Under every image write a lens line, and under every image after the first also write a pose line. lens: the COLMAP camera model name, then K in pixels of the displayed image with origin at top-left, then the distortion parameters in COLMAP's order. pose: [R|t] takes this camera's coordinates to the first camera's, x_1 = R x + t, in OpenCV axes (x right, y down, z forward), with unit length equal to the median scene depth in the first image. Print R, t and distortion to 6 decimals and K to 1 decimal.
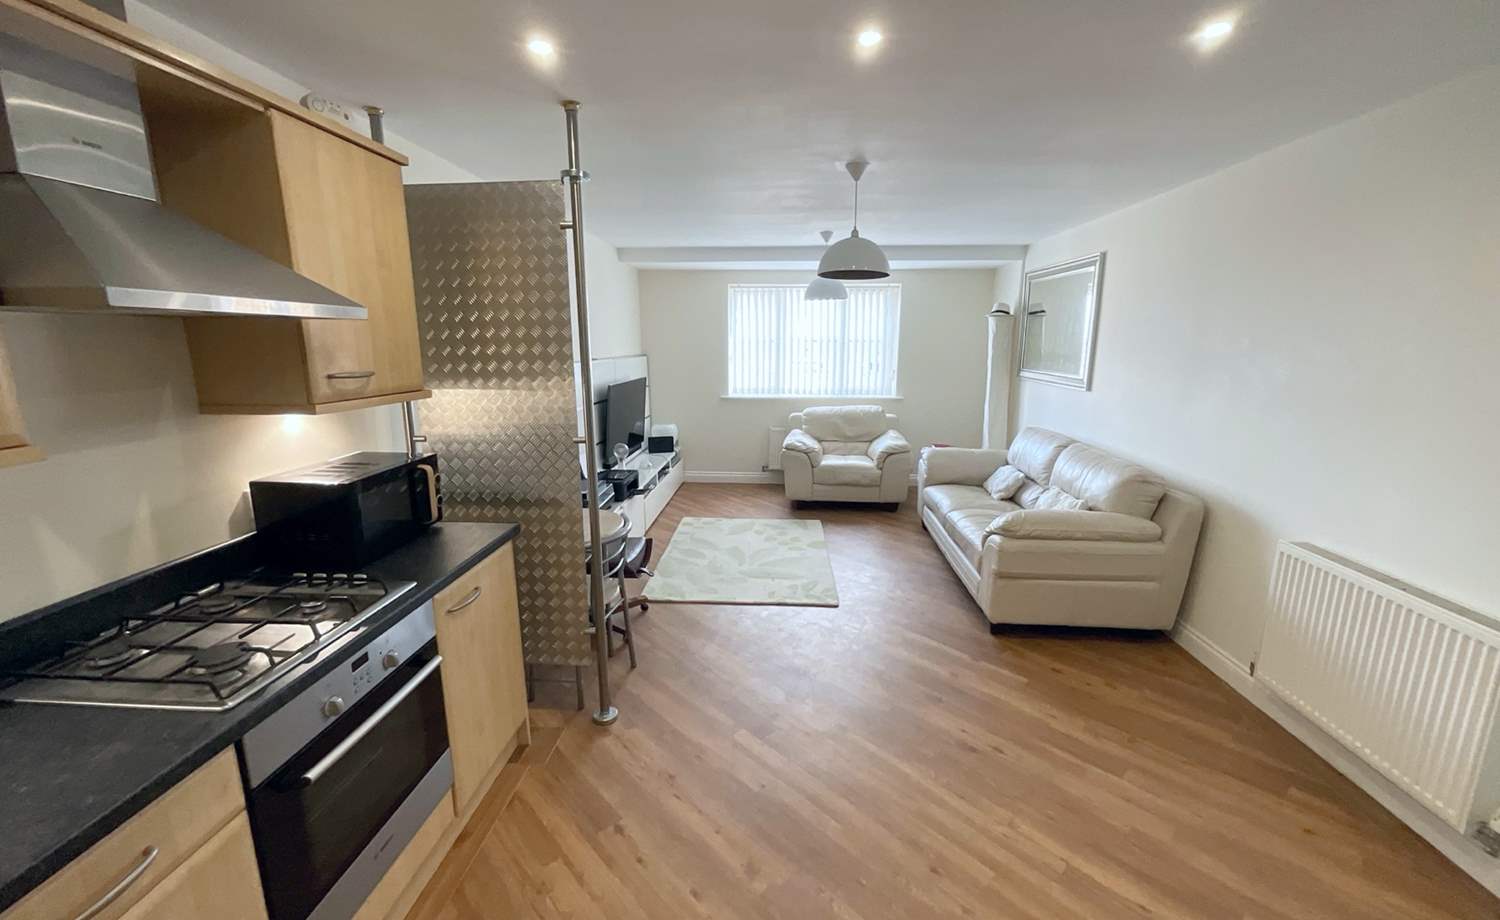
lens RADIAL K [[608.9, 0, 750.0], [0, 608.9, 460.0], [0, 0, 1]] dist [-0.003007, 0.000426]
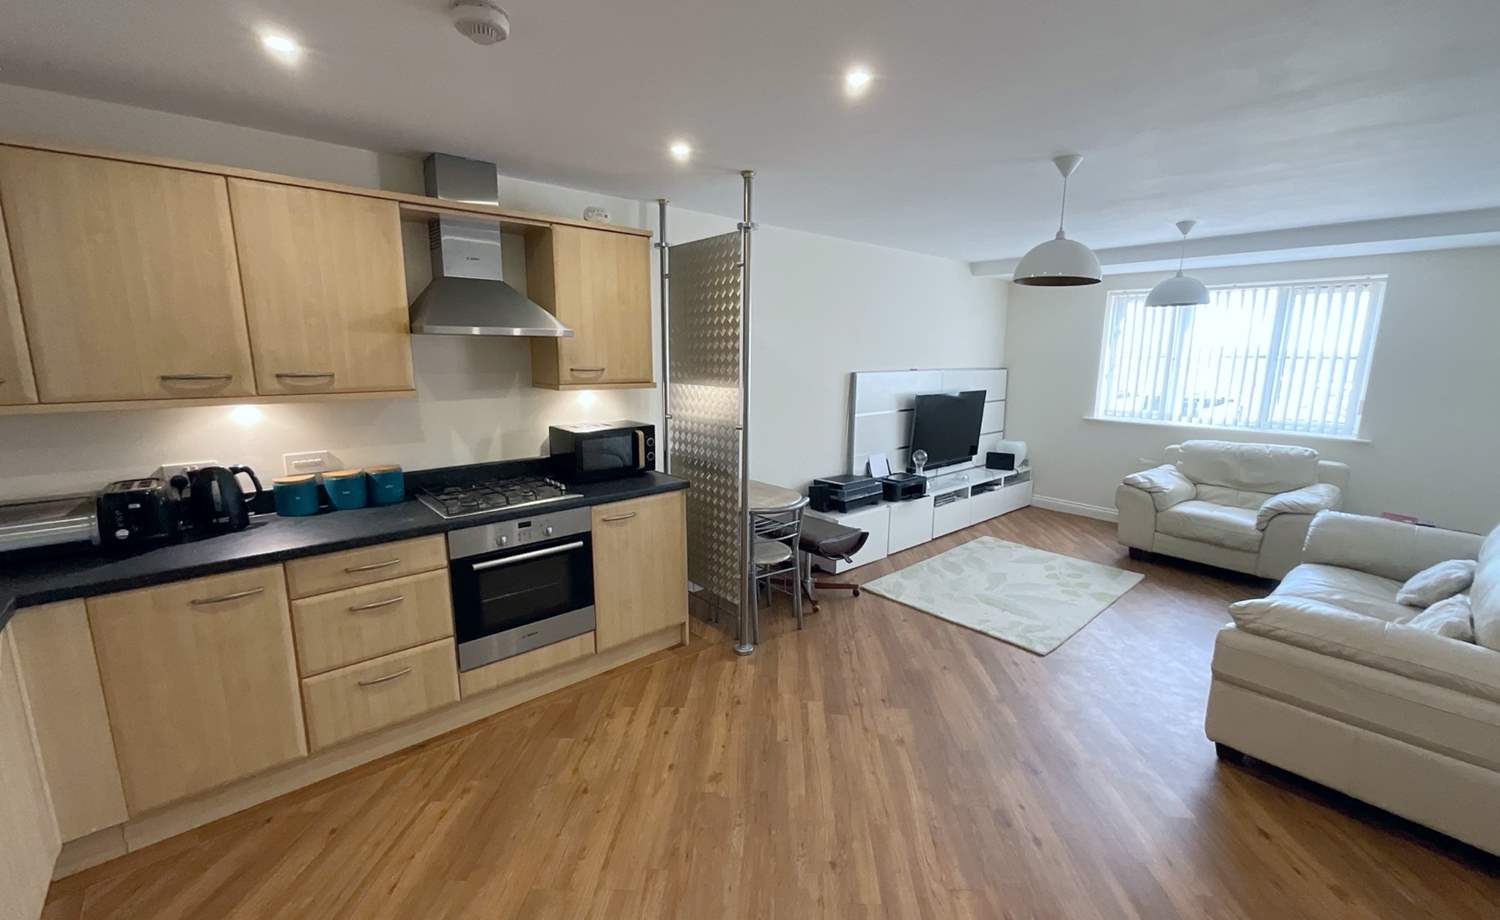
lens RADIAL K [[608.9, 0, 750.0], [0, 608.9, 460.0], [0, 0, 1]] dist [-0.003007, 0.000426]
pose [[0.705669, 0.130730, -0.696377, 0.516003], [-0.145784, 0.988592, 0.037857, -0.012716], [0.693382, 0.074806, 0.716677, 0.070416]]
